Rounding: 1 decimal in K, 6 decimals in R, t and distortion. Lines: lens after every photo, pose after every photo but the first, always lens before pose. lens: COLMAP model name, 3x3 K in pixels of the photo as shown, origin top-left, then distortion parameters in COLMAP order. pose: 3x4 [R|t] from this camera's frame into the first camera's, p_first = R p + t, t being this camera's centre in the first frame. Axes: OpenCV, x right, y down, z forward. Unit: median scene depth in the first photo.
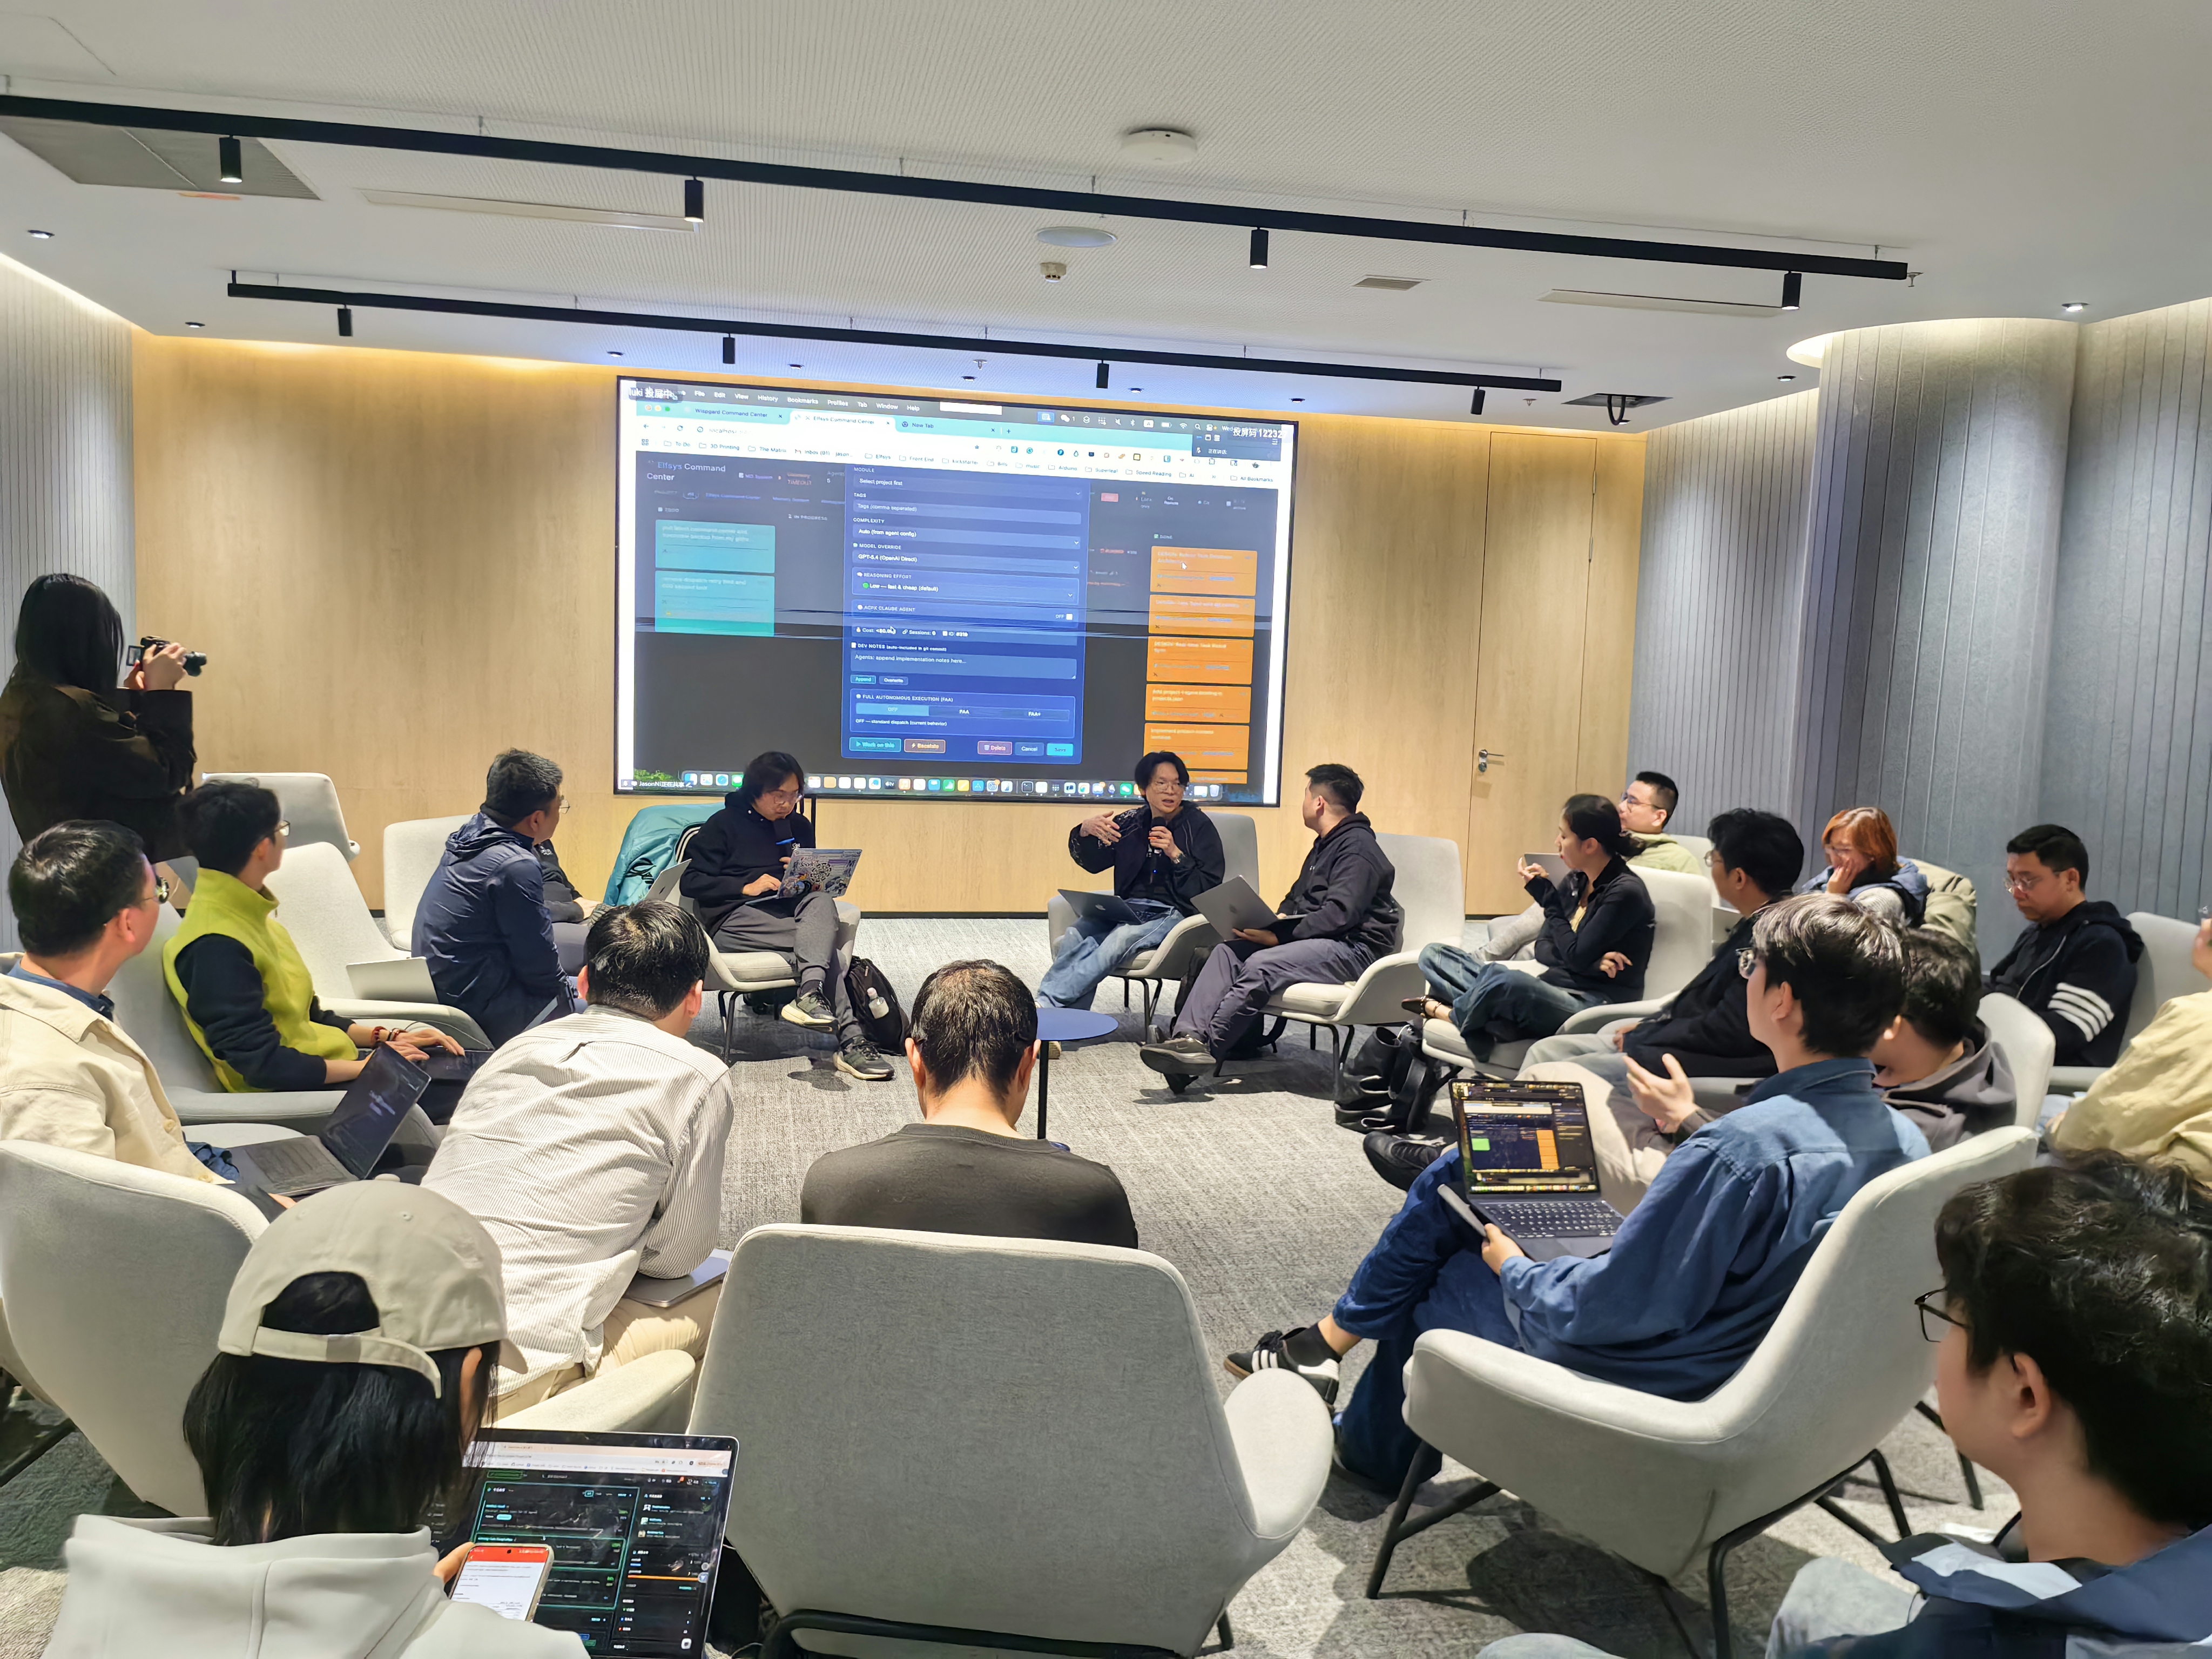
lens RADIAL K [[1767.8, 0, 1106.0], [0, 1767.8, 829.5], [0, 0, 1]] dist [0.015245, -0.002386]
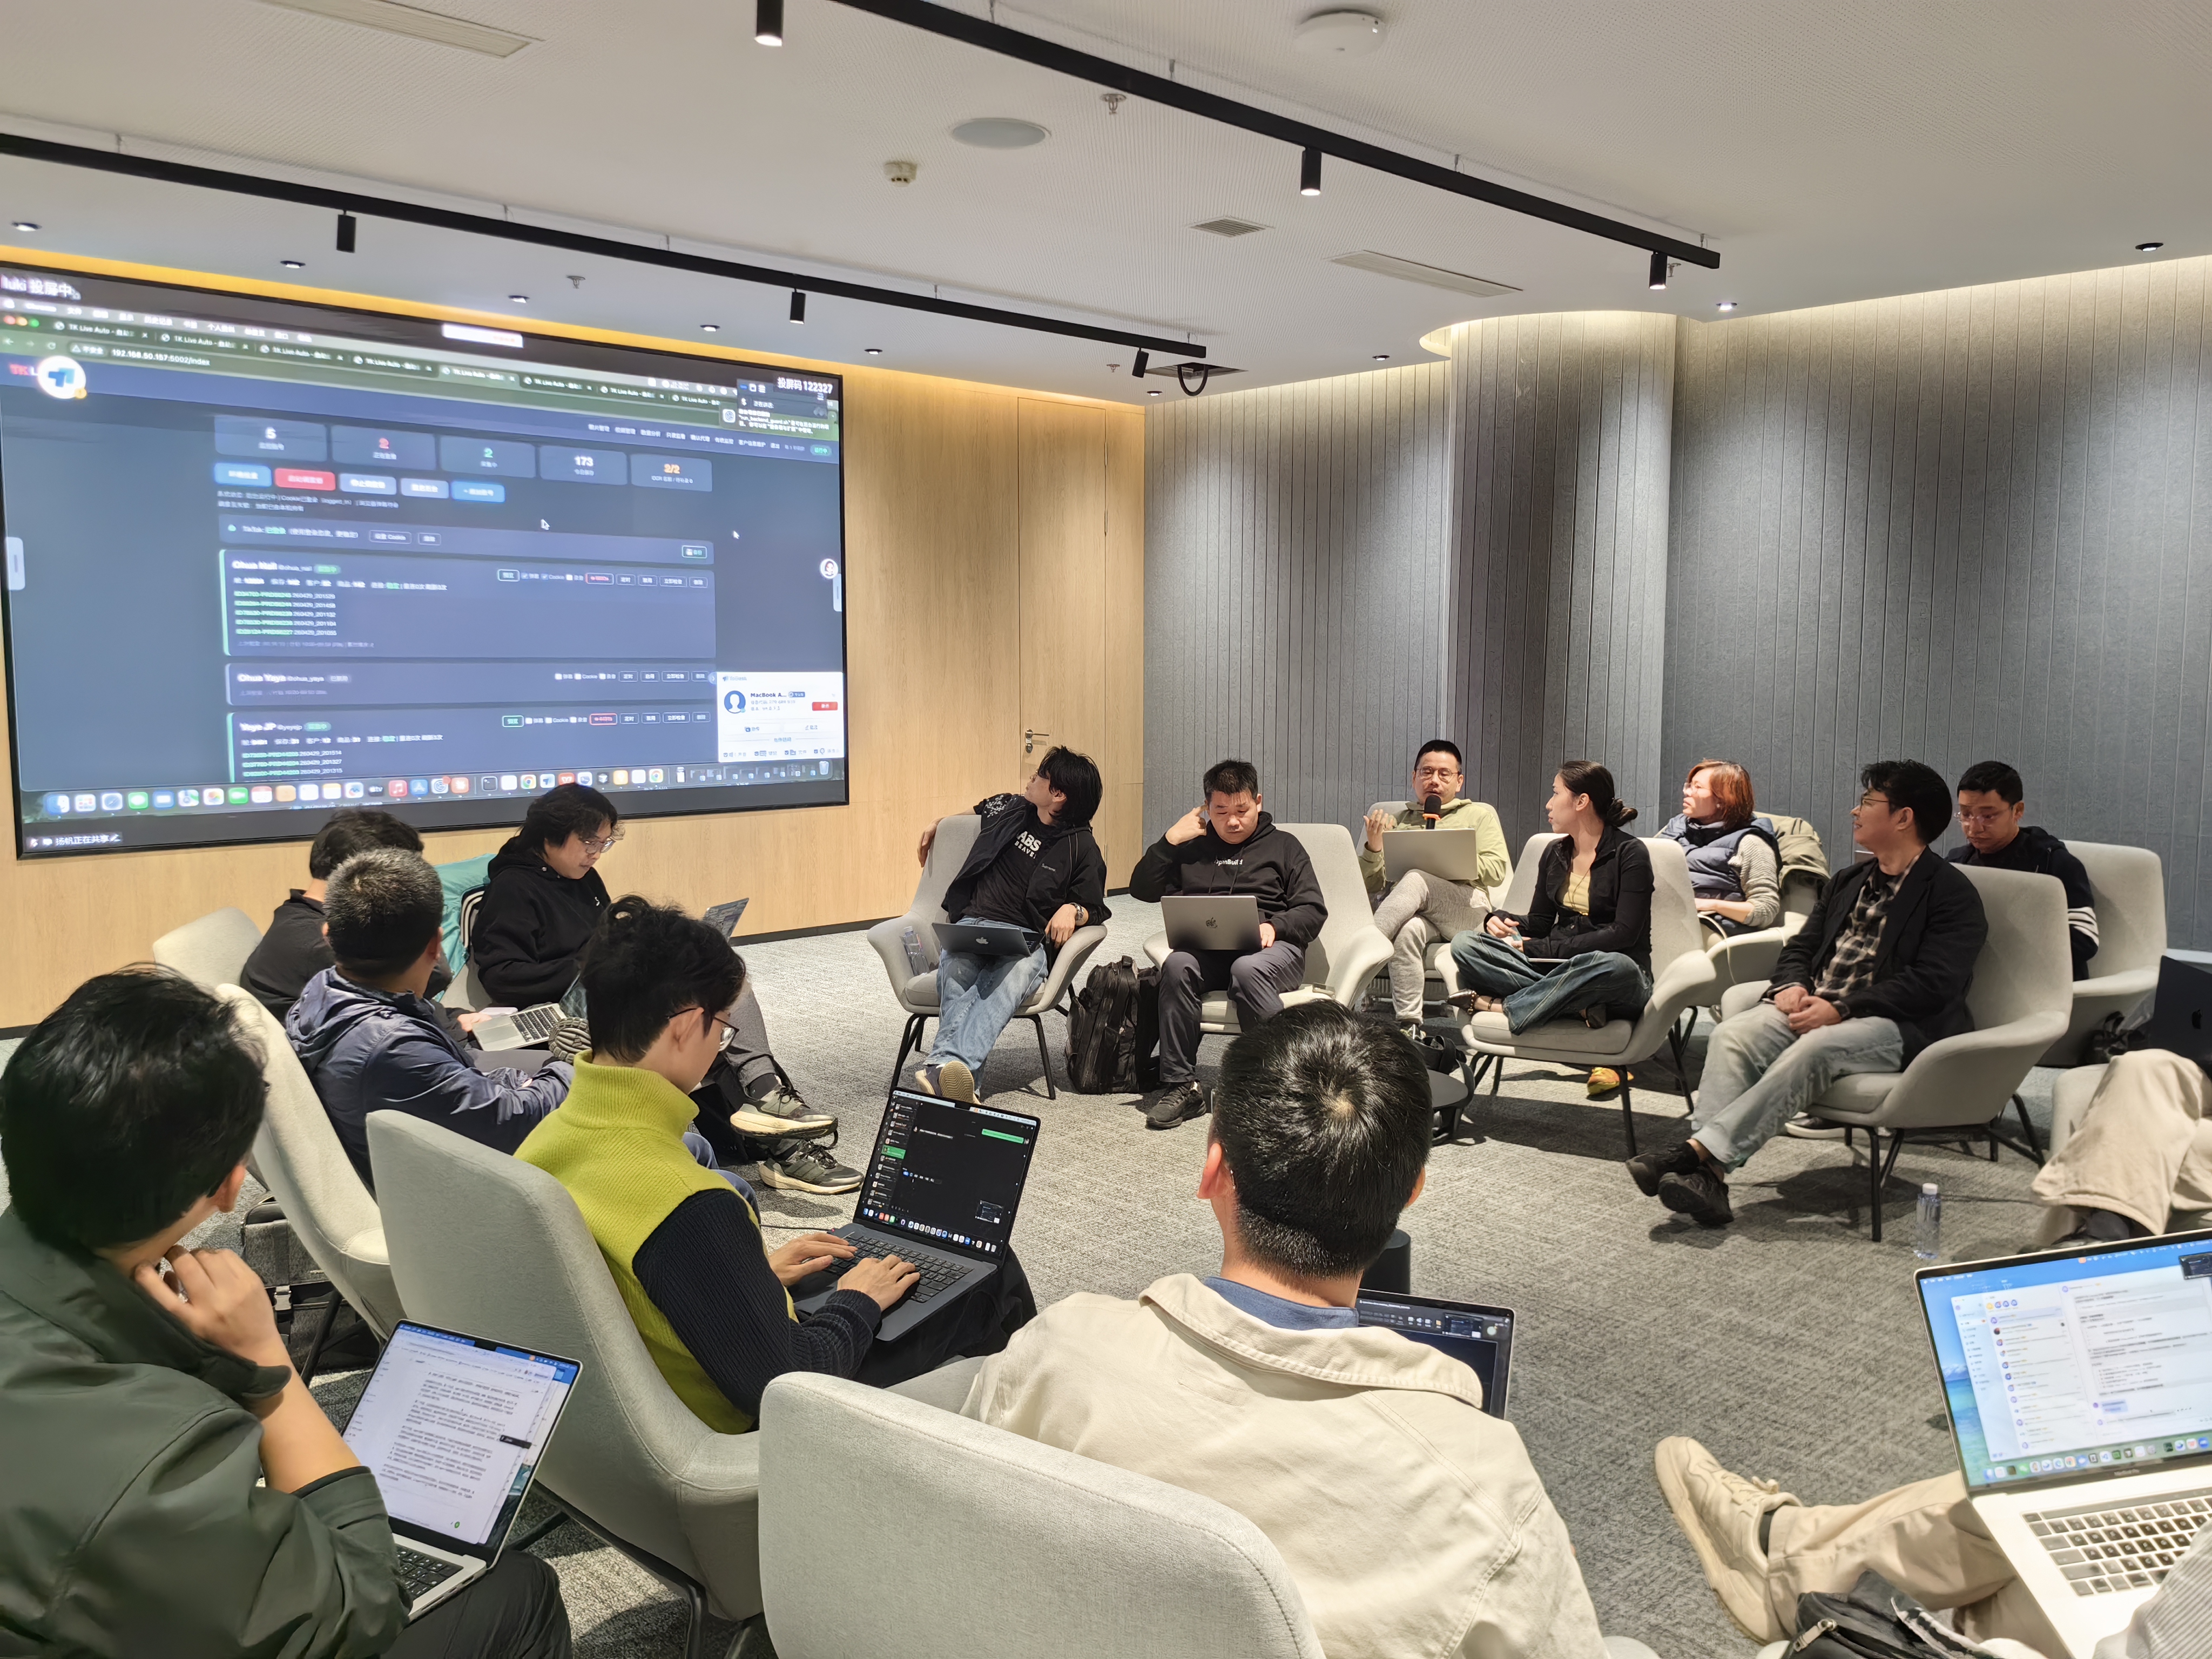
lens RADIAL K [[1767.8, 0, 1106.0], [0, 1767.8, 829.5], [0, 0, 1]] dist [0.015245, -0.002386]
pose [[0.852869, -0.082123, 0.515627, -0.354192], [0.075253, 0.996576, 0.034251, -0.029892], [-0.516674, 0.009591, 0.856128, 0.223792]]
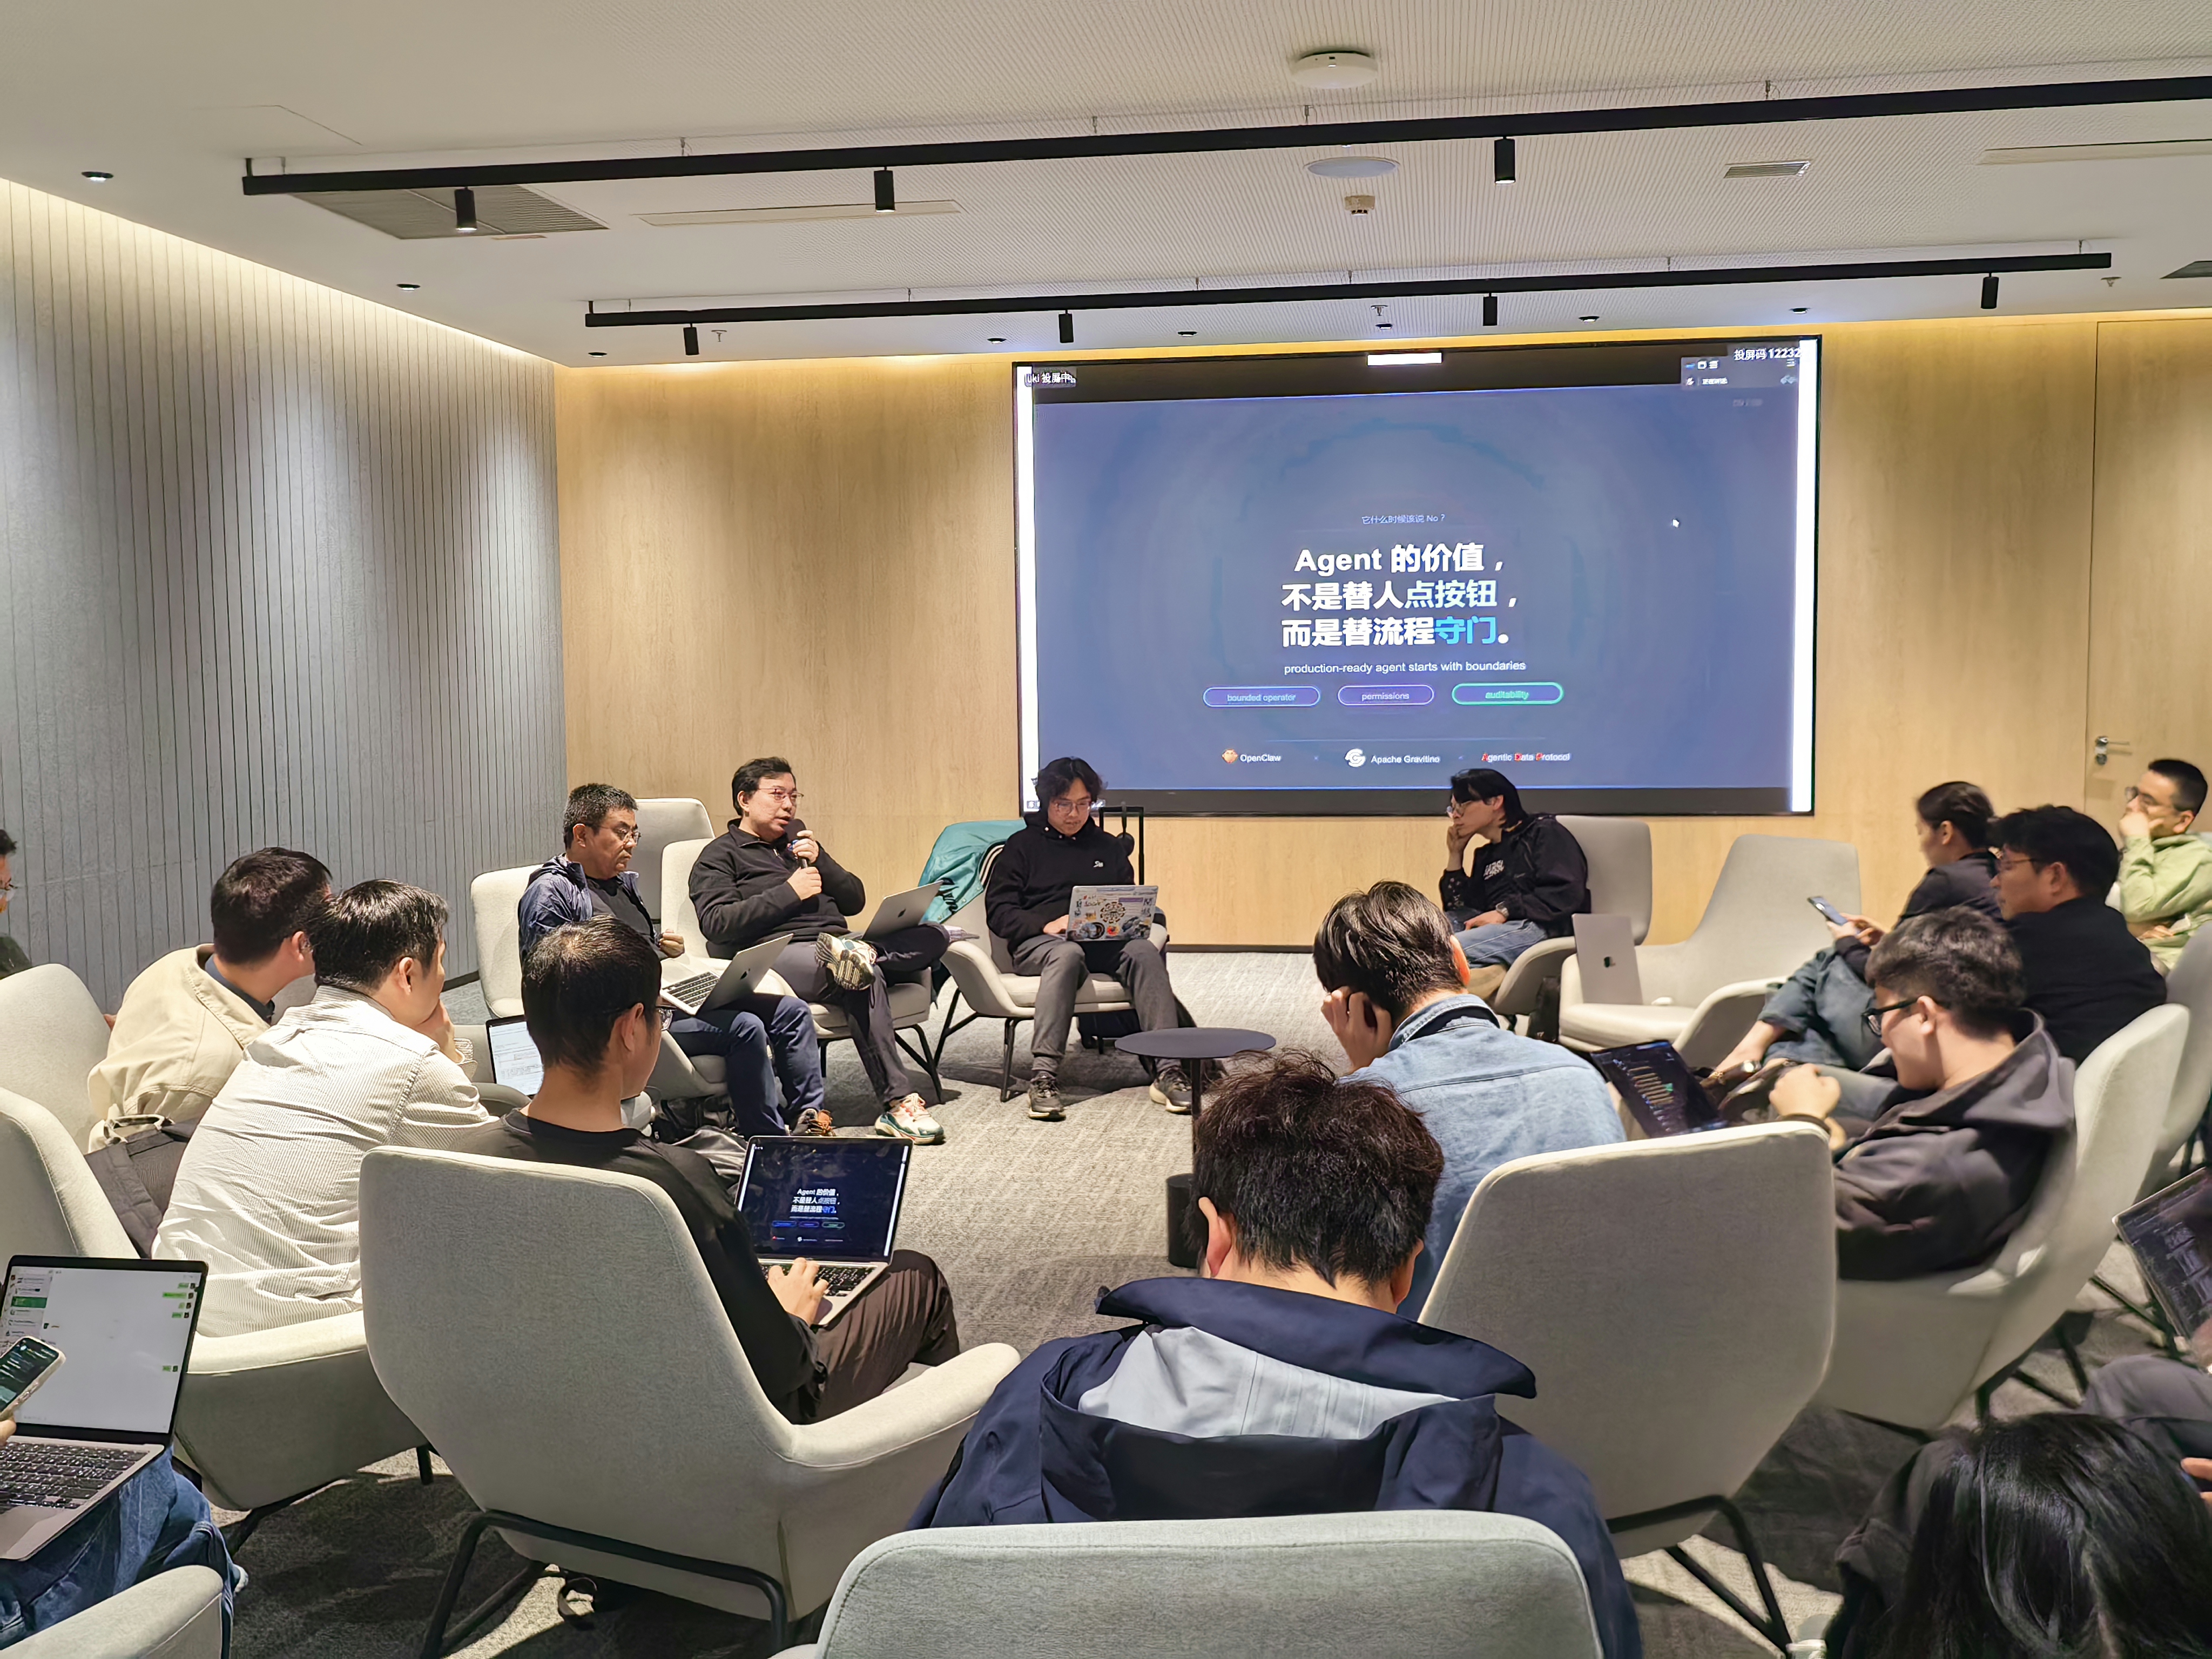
lens RADIAL K [[2161.0, 0, 1106.0], [0, 2161.0, 829.5], [0, 0, 1]] dist [0.052381, -0.099992]
pose [[0.934913, -0.018283, -0.354406, 0.203416], [0.011504, 0.999709, -0.021226, 0.014225], [0.354690, 0.015768, 0.934851, -0.042405]]
